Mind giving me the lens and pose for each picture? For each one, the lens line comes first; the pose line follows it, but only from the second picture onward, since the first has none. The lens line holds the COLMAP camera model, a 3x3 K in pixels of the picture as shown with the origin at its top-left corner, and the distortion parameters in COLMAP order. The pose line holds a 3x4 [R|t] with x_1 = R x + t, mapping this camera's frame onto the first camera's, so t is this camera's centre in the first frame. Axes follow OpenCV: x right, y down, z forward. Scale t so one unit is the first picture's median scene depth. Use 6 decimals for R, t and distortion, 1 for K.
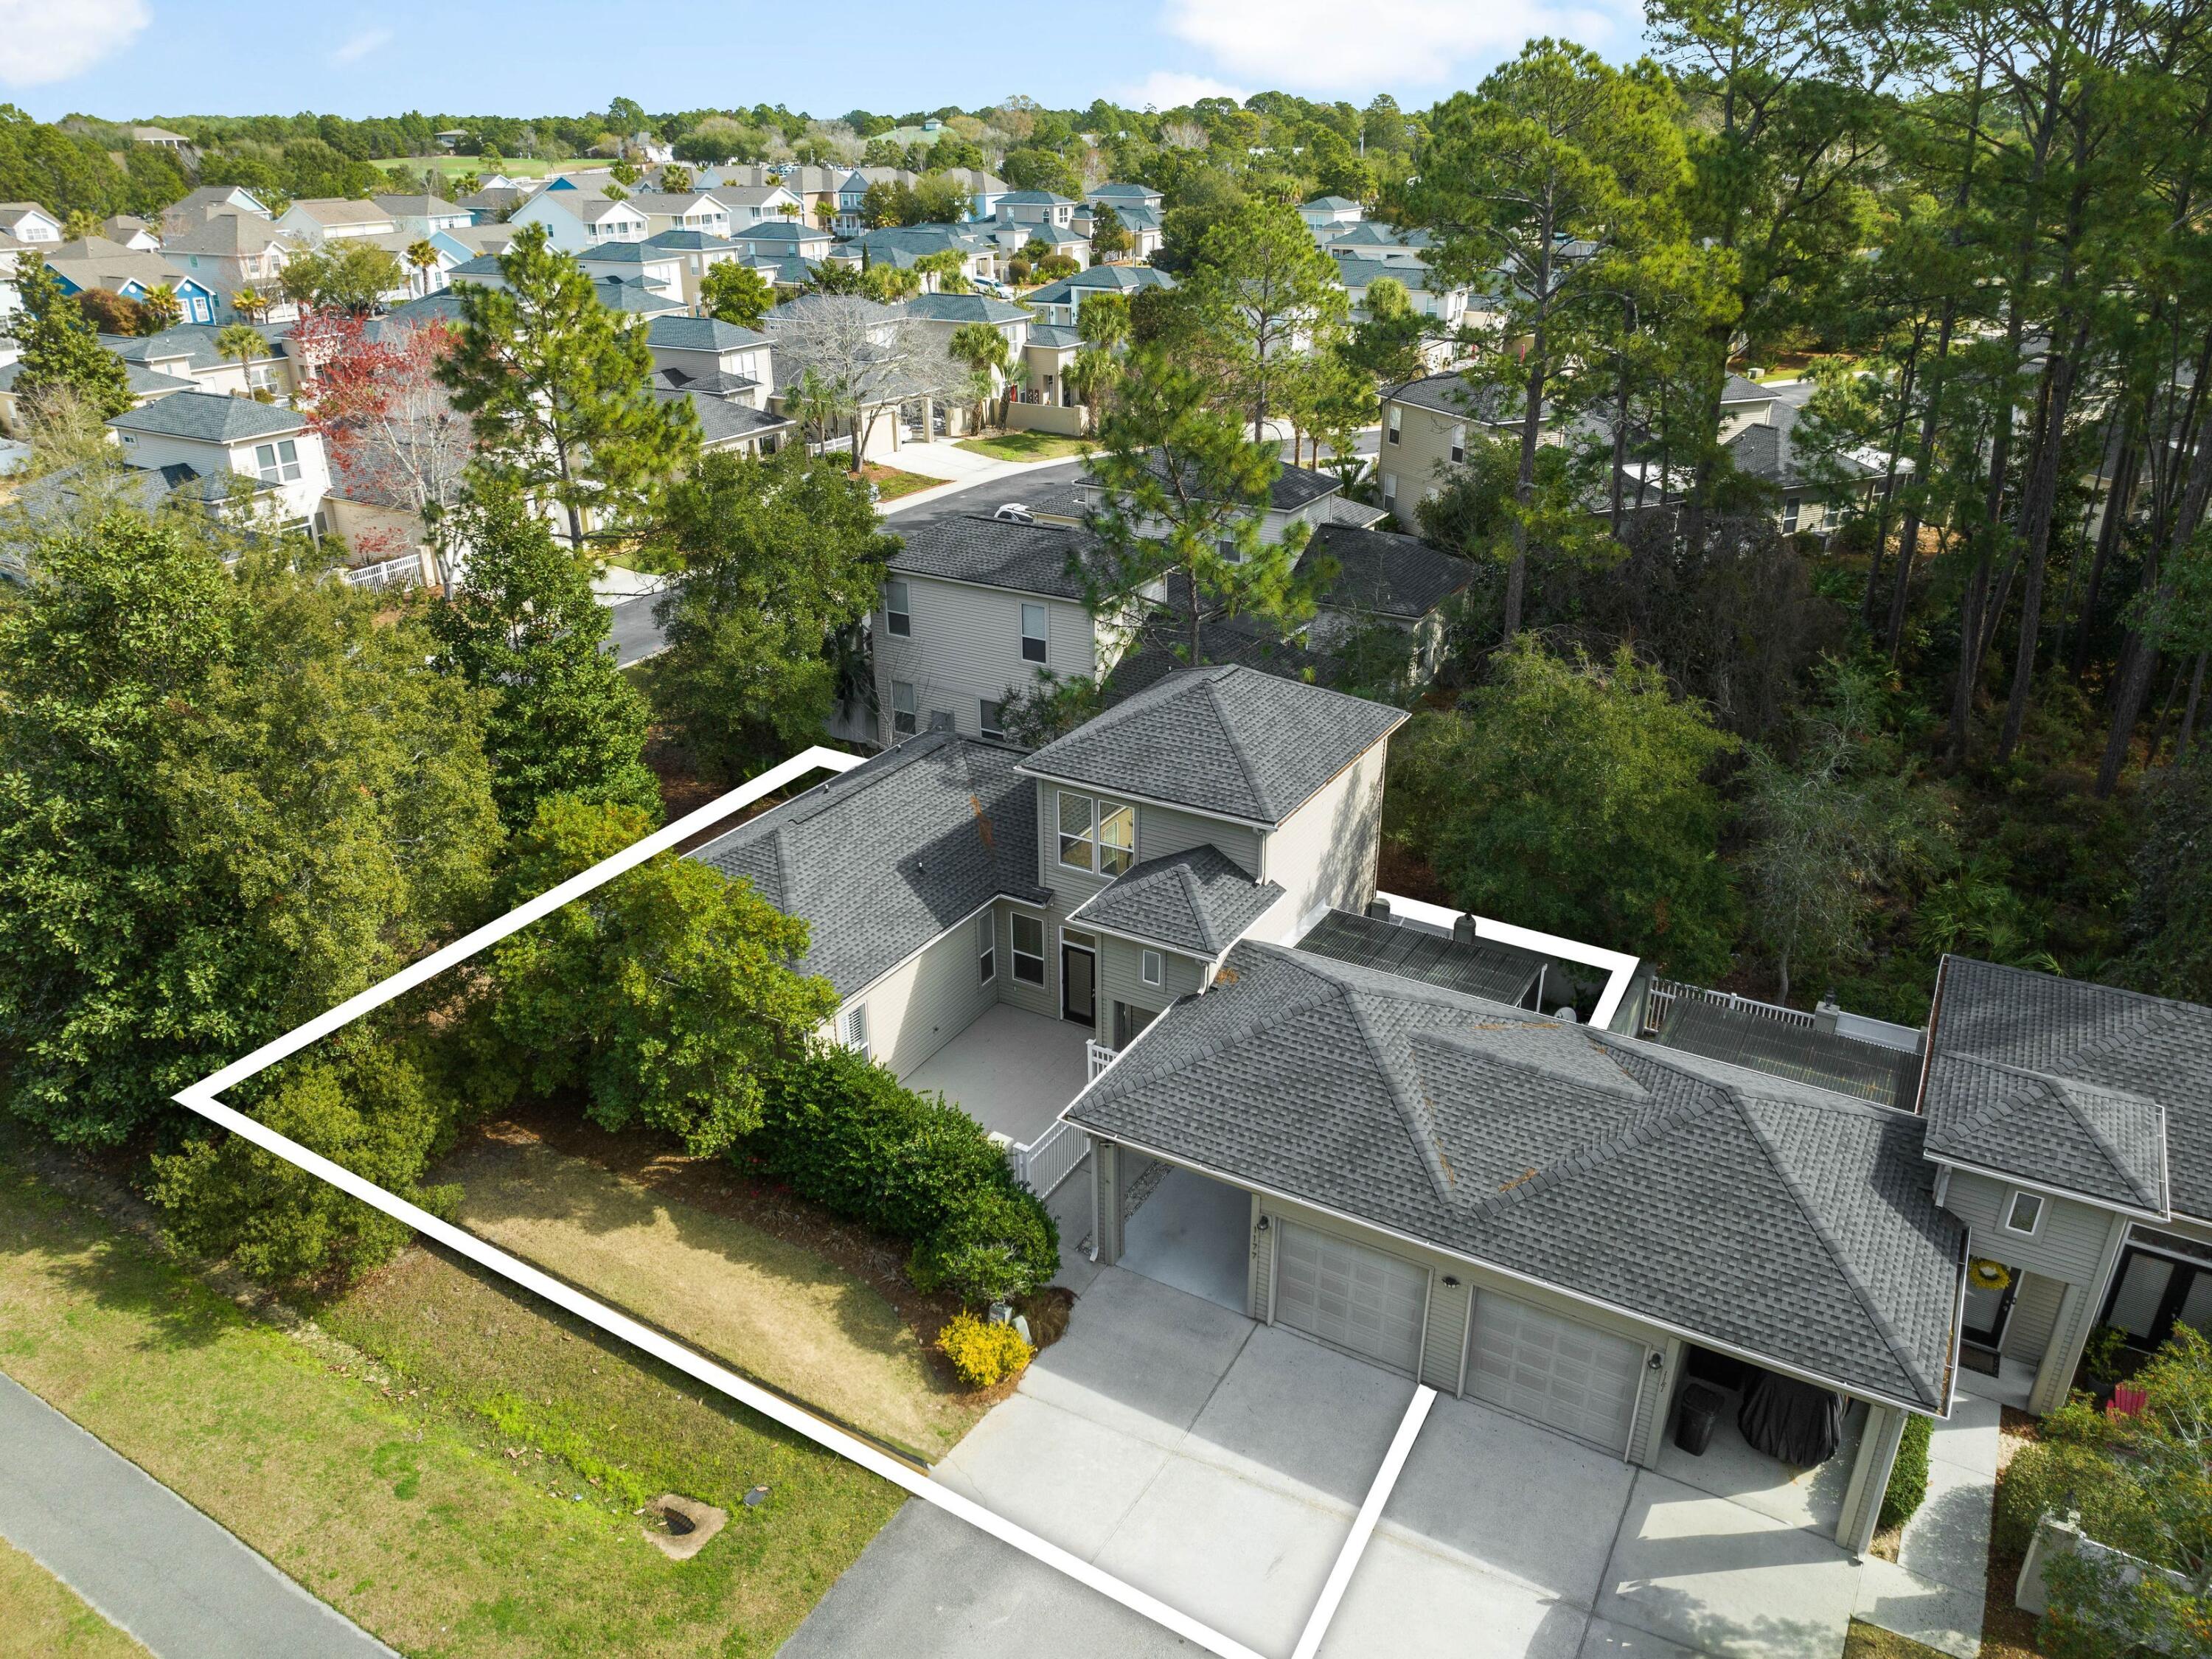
lens RADIAL K [[1538.7, 0, 1106.0], [0, 1538.7, 829.5], [0, 0, 1]] dist [-0.038437, 0.005929]
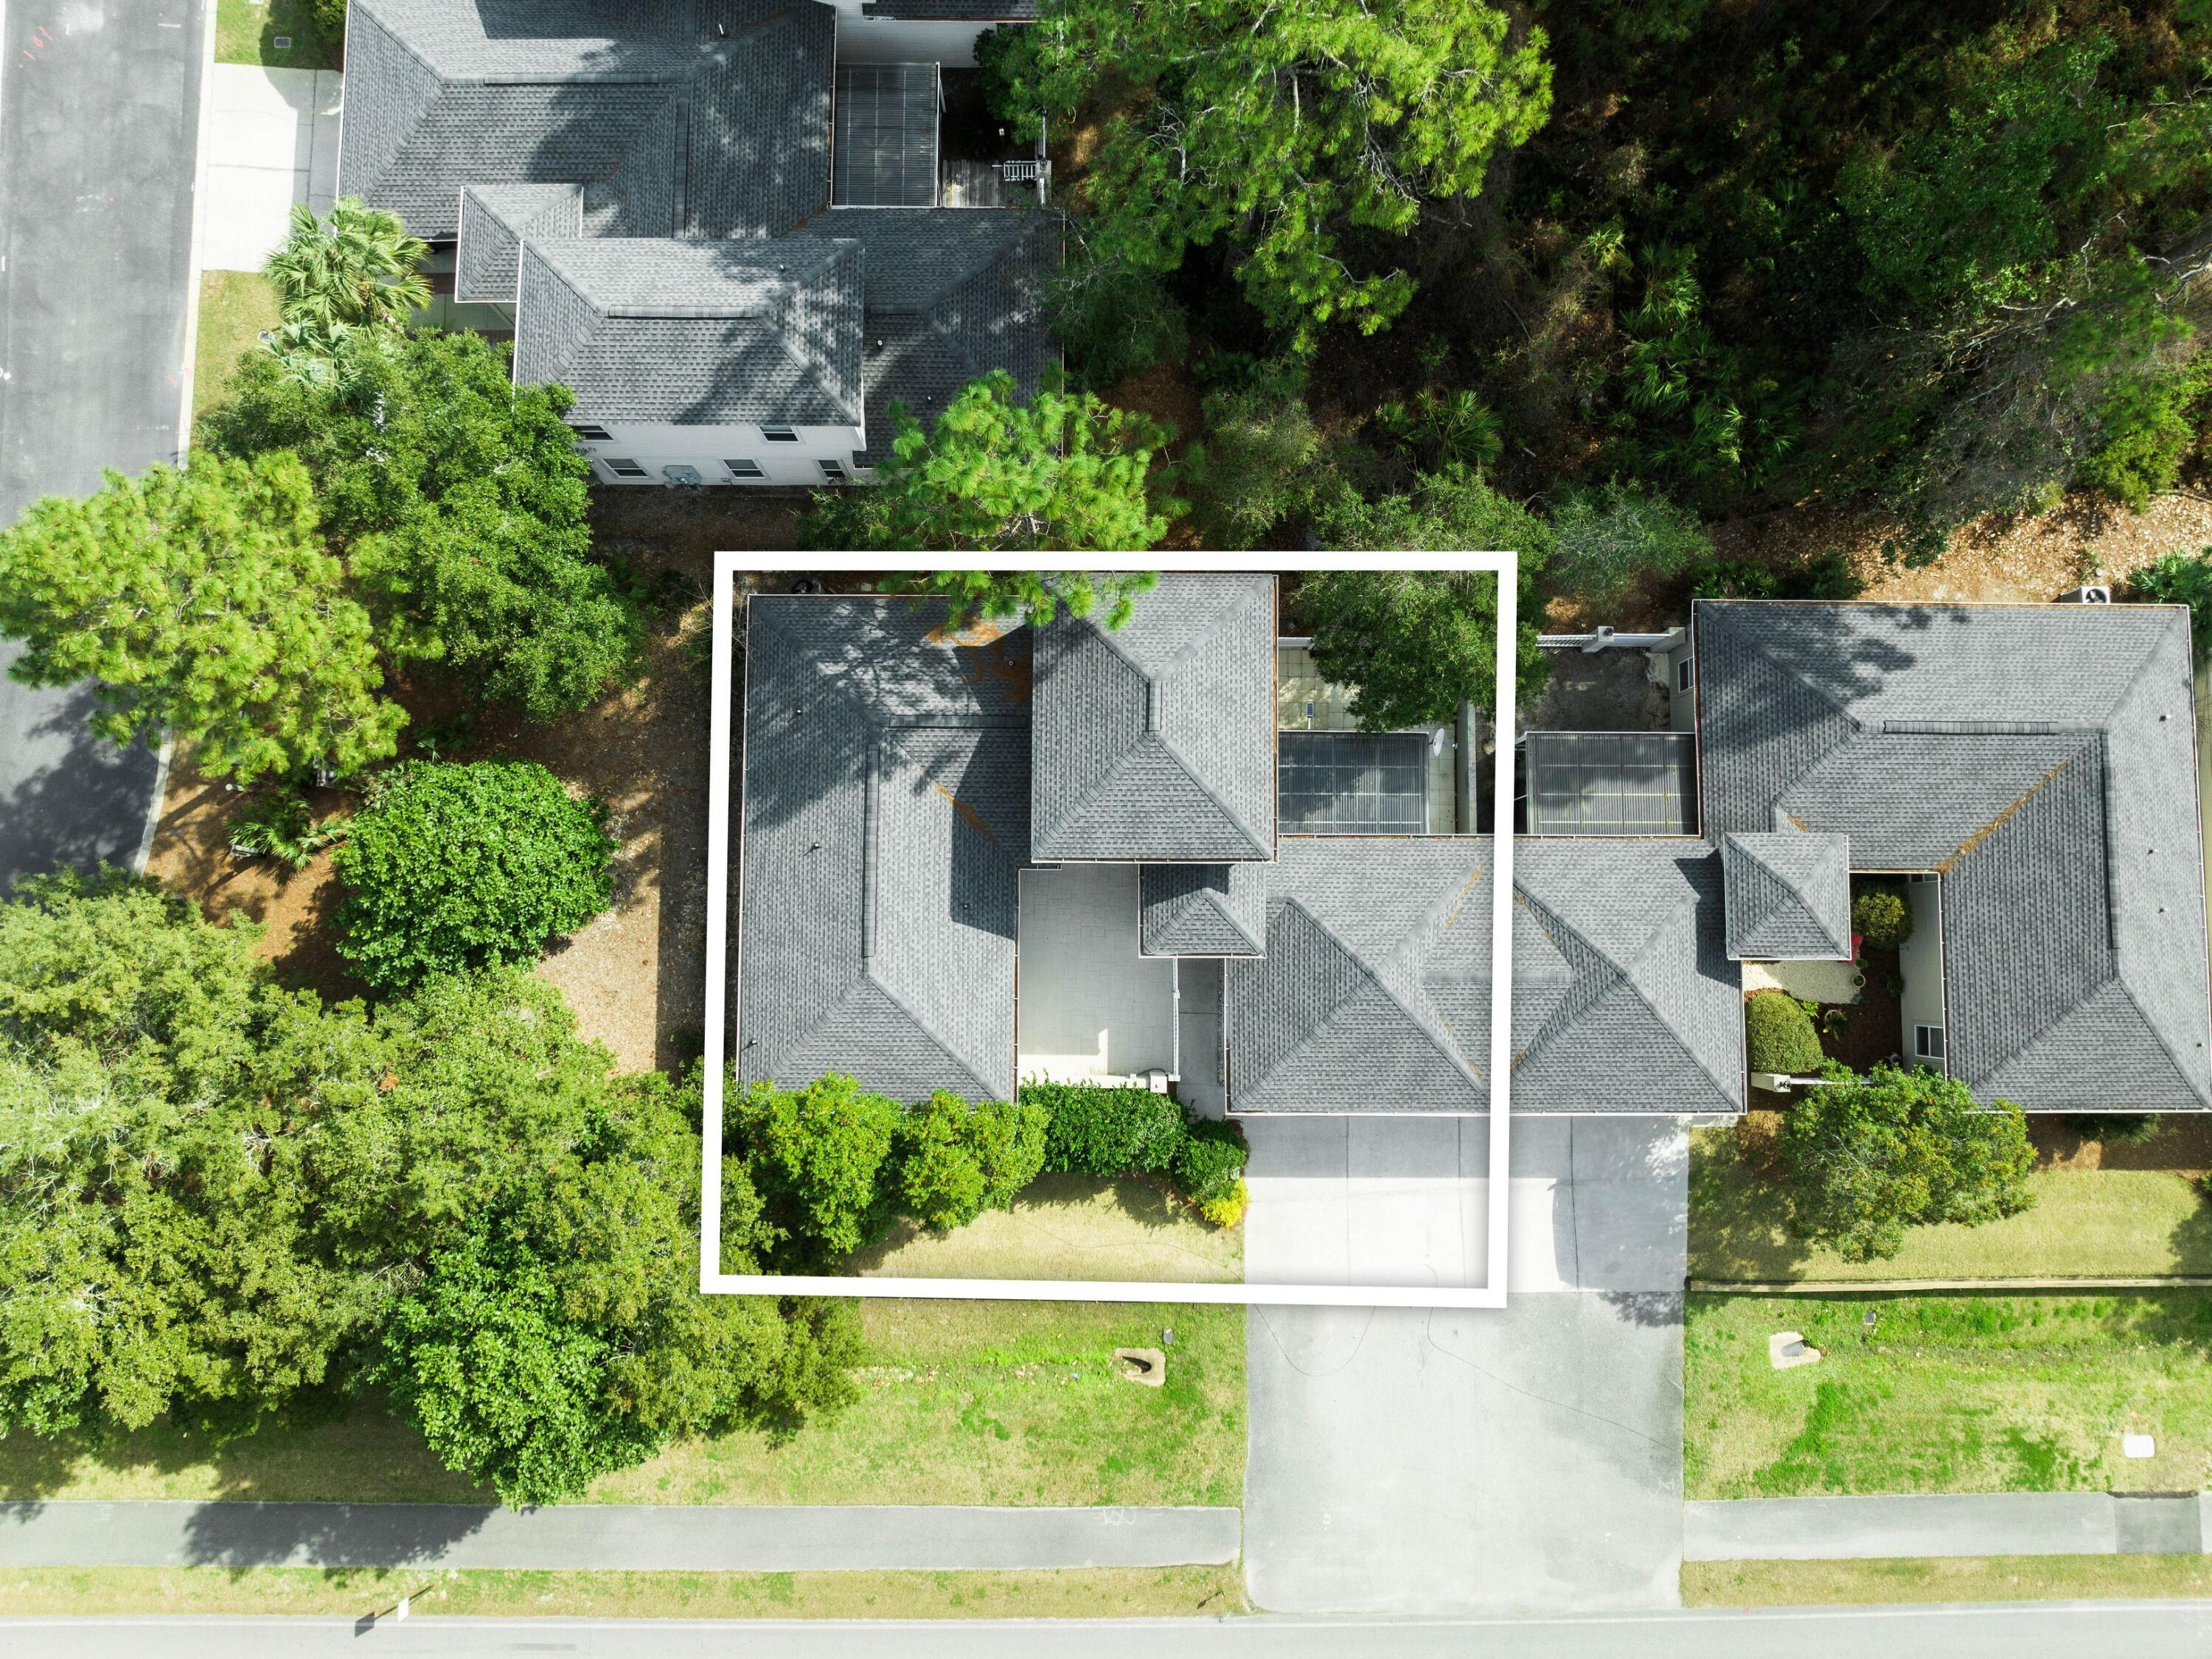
lens RADIAL K [[1538.7, 0, 1106.0], [0, 1538.7, 829.5], [0, 0, 1]] dist [-0.038437, 0.005929]
pose [[0.866579, -0.496786, 0.047374, -0.062420], [0.201463, 0.435108, 0.877550, -1.219228], [-0.456567, -0.750922, 0.477139, 0.495249]]
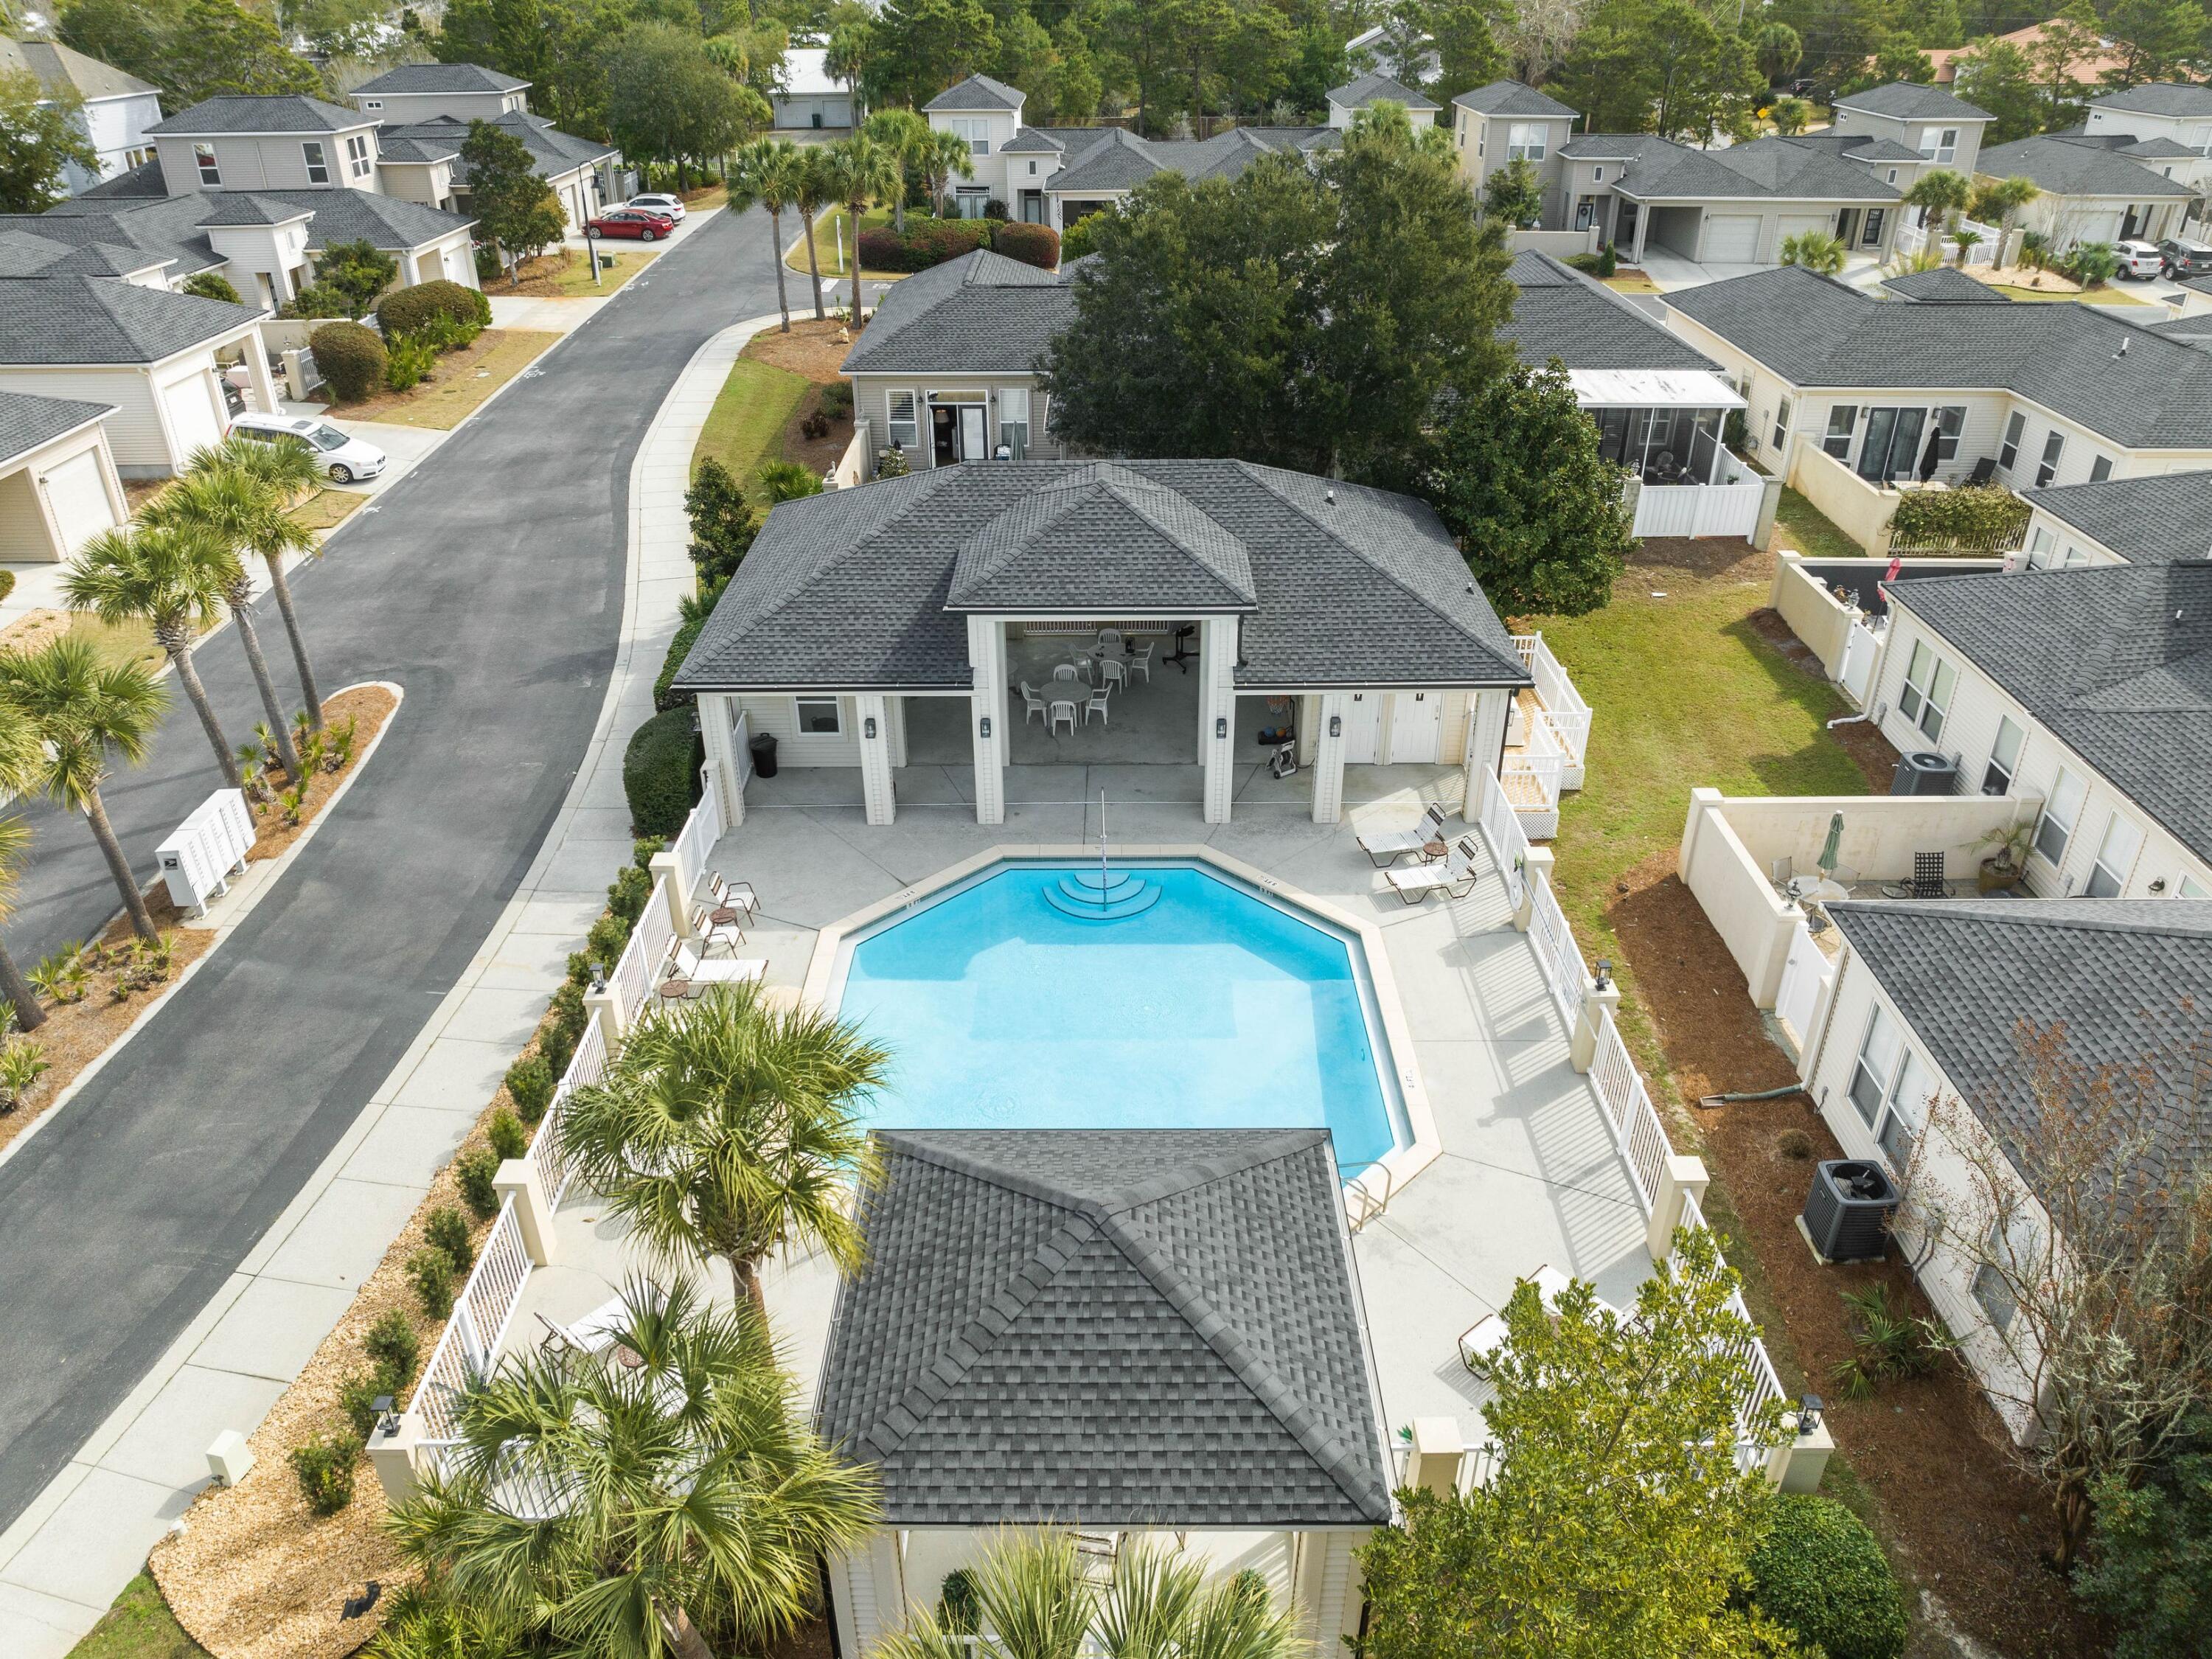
lens RADIAL K [[1538.7, 0, 1106.0], [0, 1538.7, 829.5], [0, 0, 1]] dist [-0.038437, 0.005929]
pose [[0.866777, -0.249164, 0.431989, -0.483271], [0.211963, 0.968168, 0.133123, -1.631334], [-0.451407, -0.023822, 0.892000, 3.734532]]
